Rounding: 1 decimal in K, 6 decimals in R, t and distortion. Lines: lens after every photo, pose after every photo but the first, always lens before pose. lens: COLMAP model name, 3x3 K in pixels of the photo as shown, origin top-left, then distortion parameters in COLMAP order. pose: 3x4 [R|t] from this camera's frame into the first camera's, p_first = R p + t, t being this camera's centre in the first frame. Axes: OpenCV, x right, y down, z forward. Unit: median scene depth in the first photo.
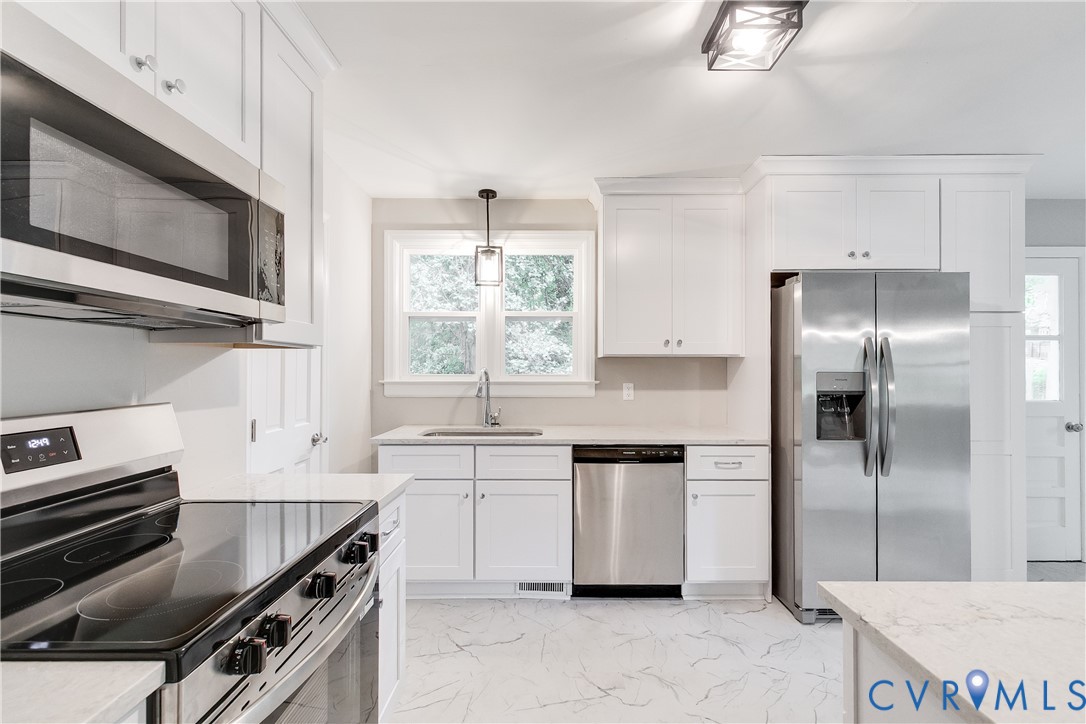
lens RADIAL K [[492.8, 0, 552.6], [0, 492.8, 367.8], [0, 0, 1]] dist [0.003147, -0.001590]
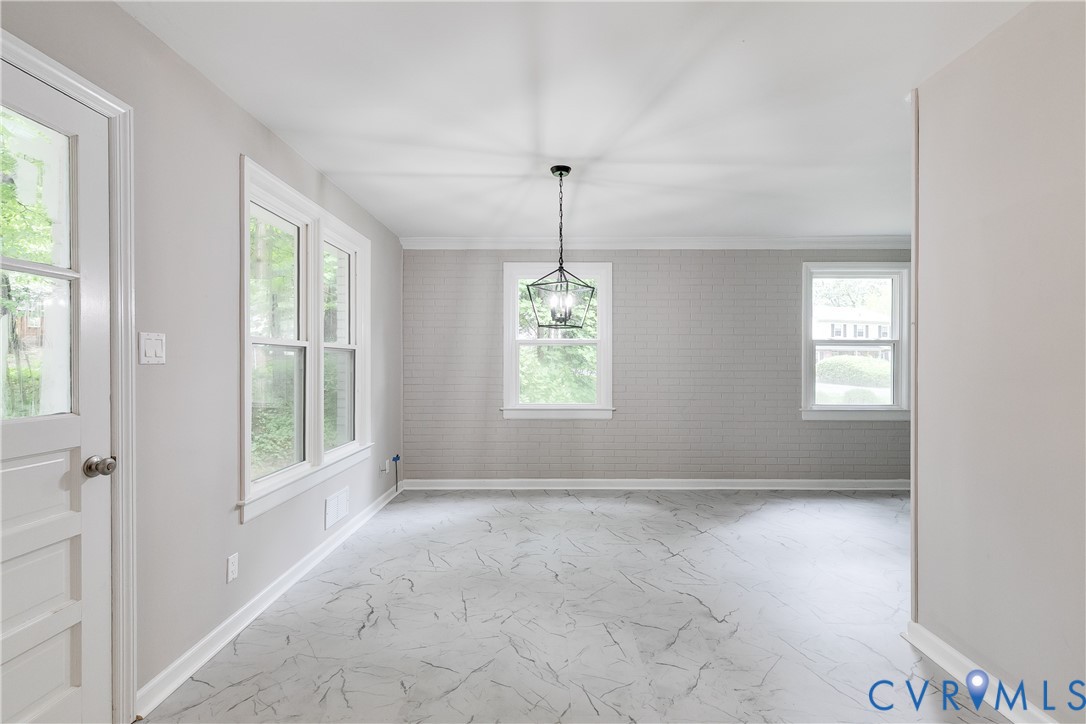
lens RADIAL K [[492.8, 0, 551.1], [0, 492.8, 361.9], [0, 0, 1]] dist [0.003147, -0.001590]
pose [[-0.002776, -0.000753, 0.999996, 0.681465], [0.000645, 1.000000, 0.000755, 0.022121], [-0.999996, 0.000647, -0.002776, 0.666171]]
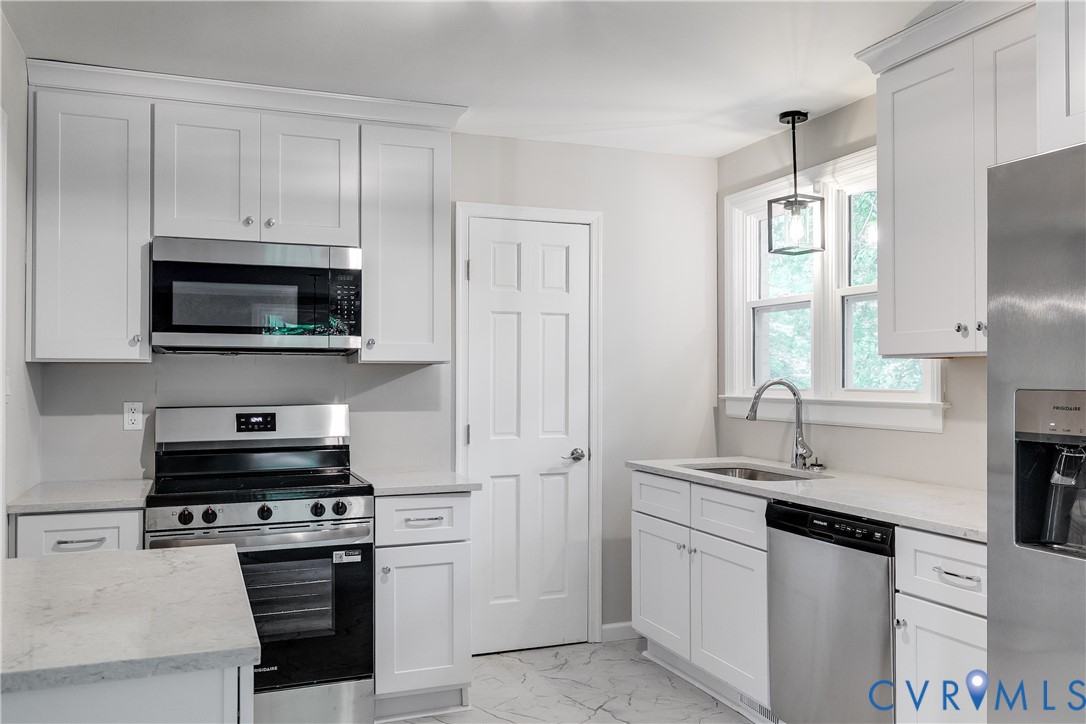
lens RADIAL K [[896.3, 0, 553.1], [0, 896.3, 372.4], [0, 0, 1]] dist [-0.000219, 0.008854]
pose [[0.374864, -0.005254, -0.927065, 0.992114], [0.004228, 0.999983, -0.003958, -0.005264], [0.927070, -0.002436, 0.374880, 0.283672]]
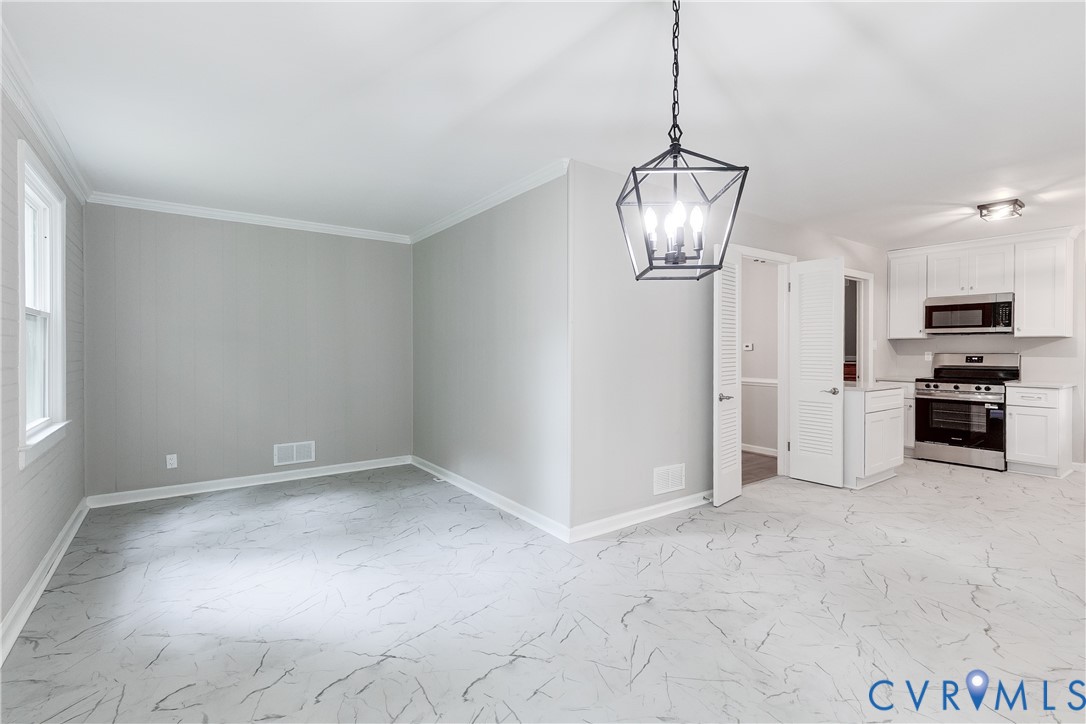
lens RADIAL K [[492.8, 0, 544.7], [0, 492.8, 353.2], [0, 0, 1]] dist [0.003147, -0.001590]
pose [[-0.810267, 0.004665, -0.586042, 2.196829], [0.001309, 0.999980, 0.006149, 0.021937], [0.586059, 0.004215, -0.810258, 0.980932]]
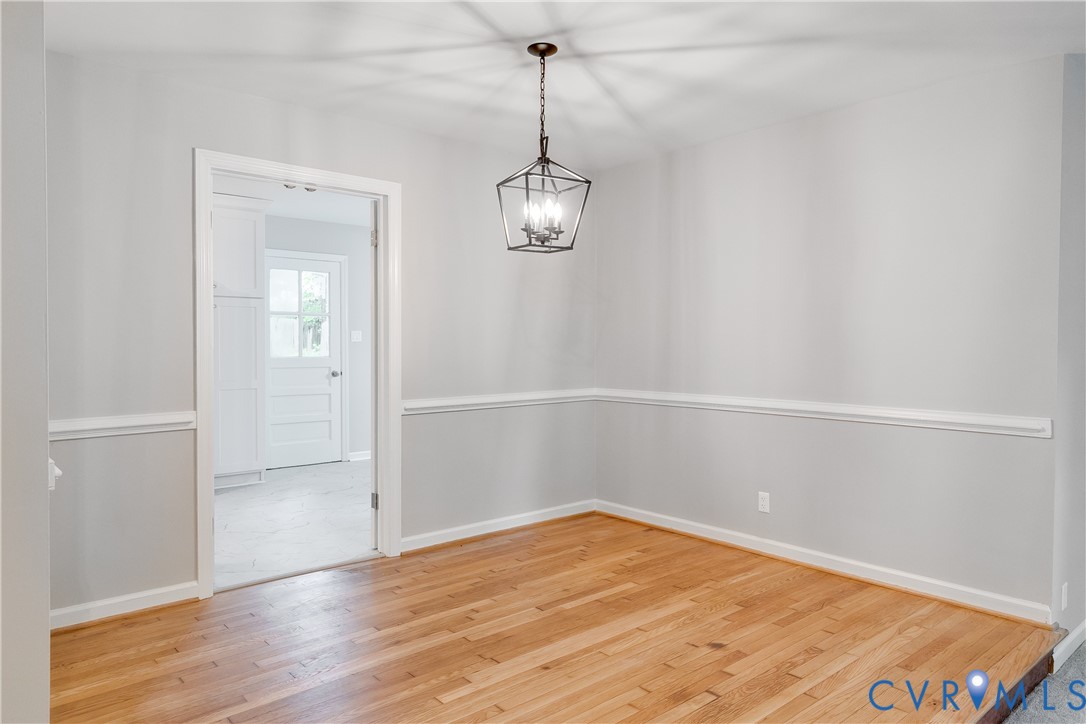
lens RADIAL K [[707.0, 0, 546.9], [0, 707.0, 351.5], [0, 0, 1]] dist [0.008834, -0.002505]
pose [[0.756689, -0.007940, 0.653727, 0.133913], [-0.002688, 0.999880, 0.015256, 0.018596], [-0.653769, -0.013301, 0.756577, -1.295033]]
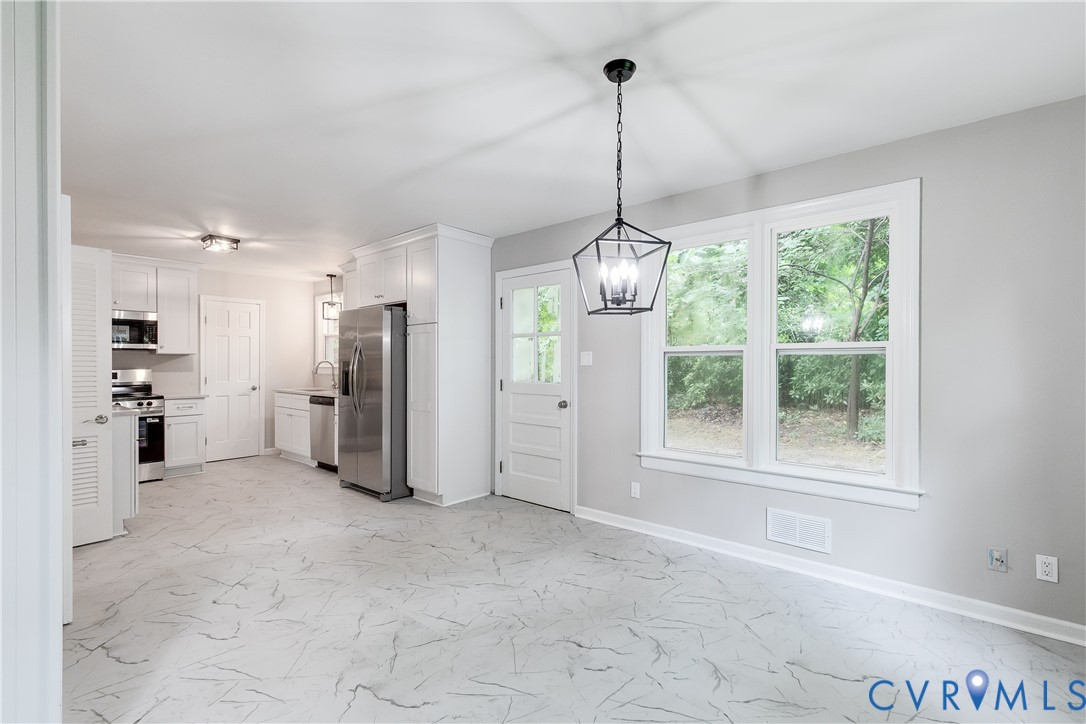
lens RADIAL K [[492.8, 0, 546.3], [0, 492.8, 366.1], [0, 0, 1]] dist [0.003147, -0.001590]
pose [[0.757869, 0.002210, -0.652403, 2.174003], [0.003339, 0.999968, 0.007266, 0.014865], [0.652399, -0.007685, 0.757837, 0.026461]]
